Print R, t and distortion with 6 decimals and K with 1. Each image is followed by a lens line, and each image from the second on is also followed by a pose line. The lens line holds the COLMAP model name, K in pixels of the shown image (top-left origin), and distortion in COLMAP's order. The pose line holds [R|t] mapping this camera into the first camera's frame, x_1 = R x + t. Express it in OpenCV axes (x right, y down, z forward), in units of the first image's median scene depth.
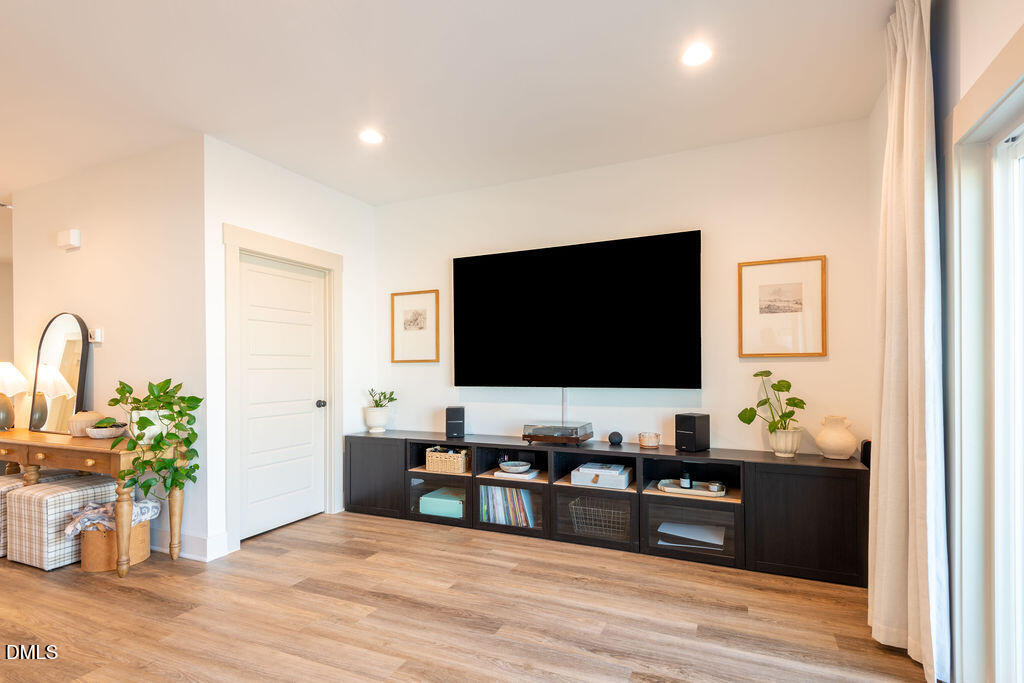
lens RADIAL K [[468.6, 0, 539.4], [0, 468.6, 363.6], [0, 0, 1]] dist [0.013863, -0.008838]
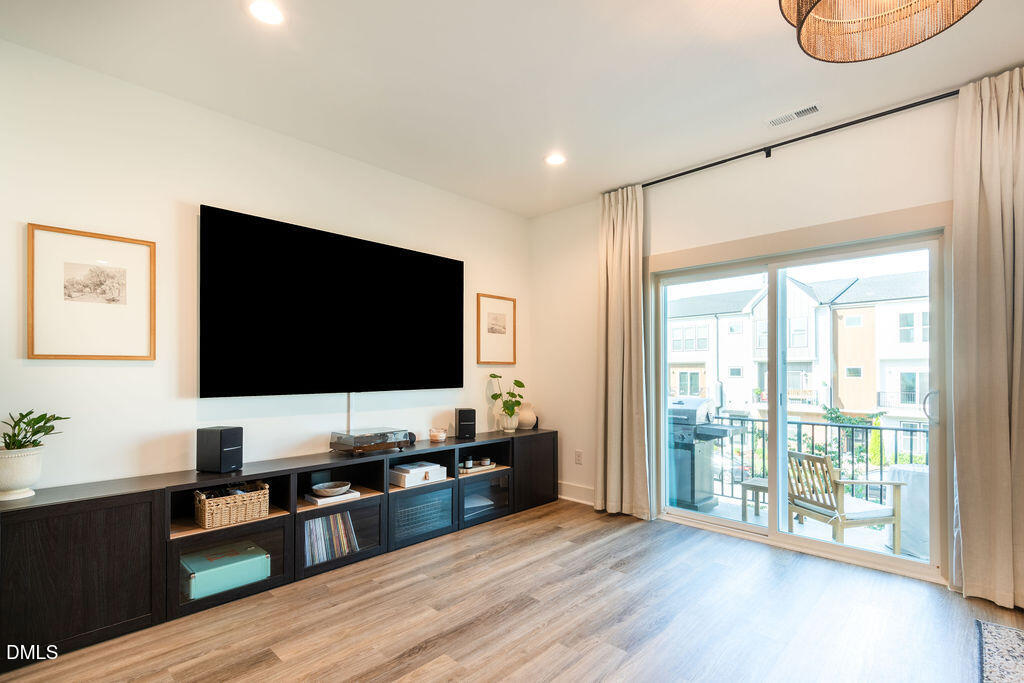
lens RADIAL K [[468.6, 0, 522.2], [0, 468.6, 374.9], [0, 0, 1]] dist [0.013863, -0.008838]
pose [[0.371777, 0.000392, 0.928322, -0.763941], [-0.003298, 0.999994, 0.000899, 0.017106], [-0.928316, -0.003396, 0.371776, 0.404772]]
